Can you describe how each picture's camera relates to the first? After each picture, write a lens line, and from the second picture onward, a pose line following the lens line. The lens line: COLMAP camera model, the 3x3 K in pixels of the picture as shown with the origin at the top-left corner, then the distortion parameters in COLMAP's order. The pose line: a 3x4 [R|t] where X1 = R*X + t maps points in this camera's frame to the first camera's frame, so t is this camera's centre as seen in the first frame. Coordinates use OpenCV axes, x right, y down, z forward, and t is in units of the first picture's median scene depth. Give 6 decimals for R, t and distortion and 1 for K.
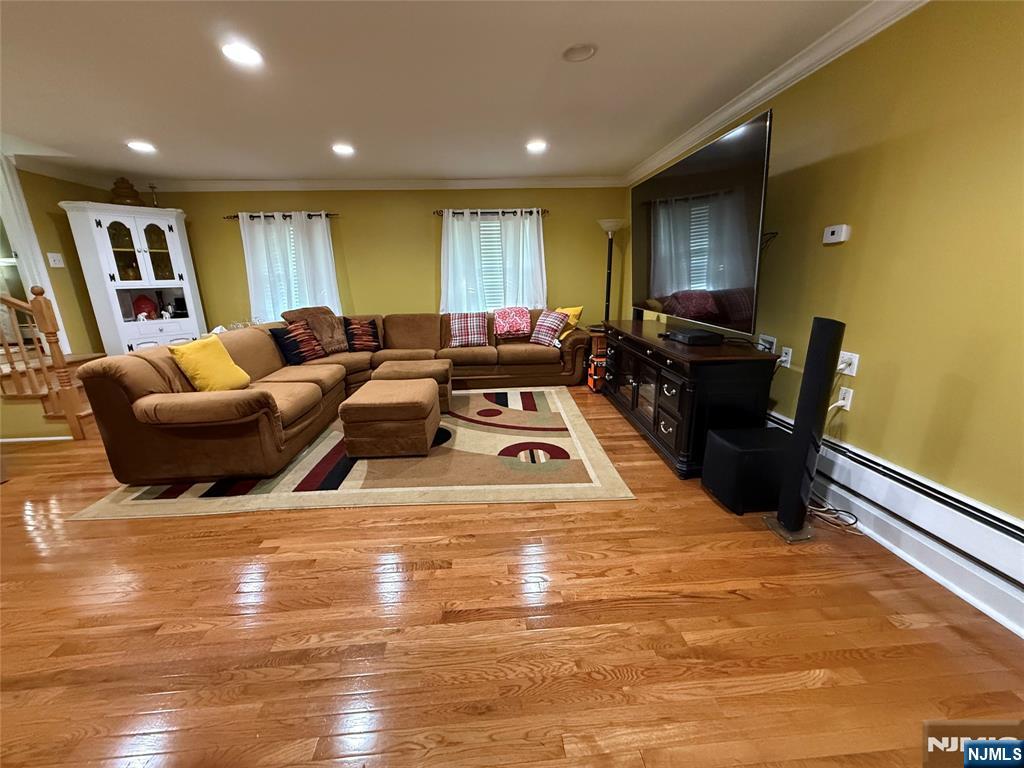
lens RADIAL K [[409.1, 0, 513.3], [0, 409.1, 385.8], [0, 0, 1]] dist [0.008273, -0.000483]
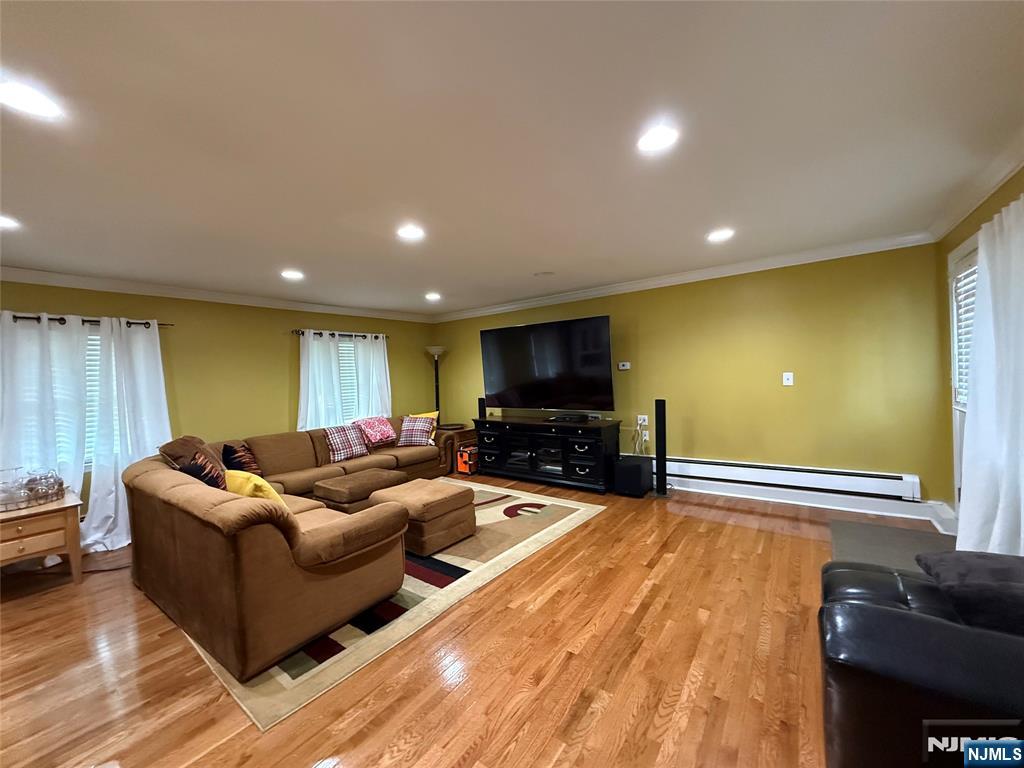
lens RADIAL K [[409.1, 0, 511.6], [0, 409.1, 385.0], [0, 0, 1]] dist [0.008273, -0.000483]
pose [[0.640524, -0.024221, 0.767556, -0.840677], [0.226599, 0.960960, -0.158772, -0.027110], [-0.733745, 0.275625, 0.621006, 0.041724]]
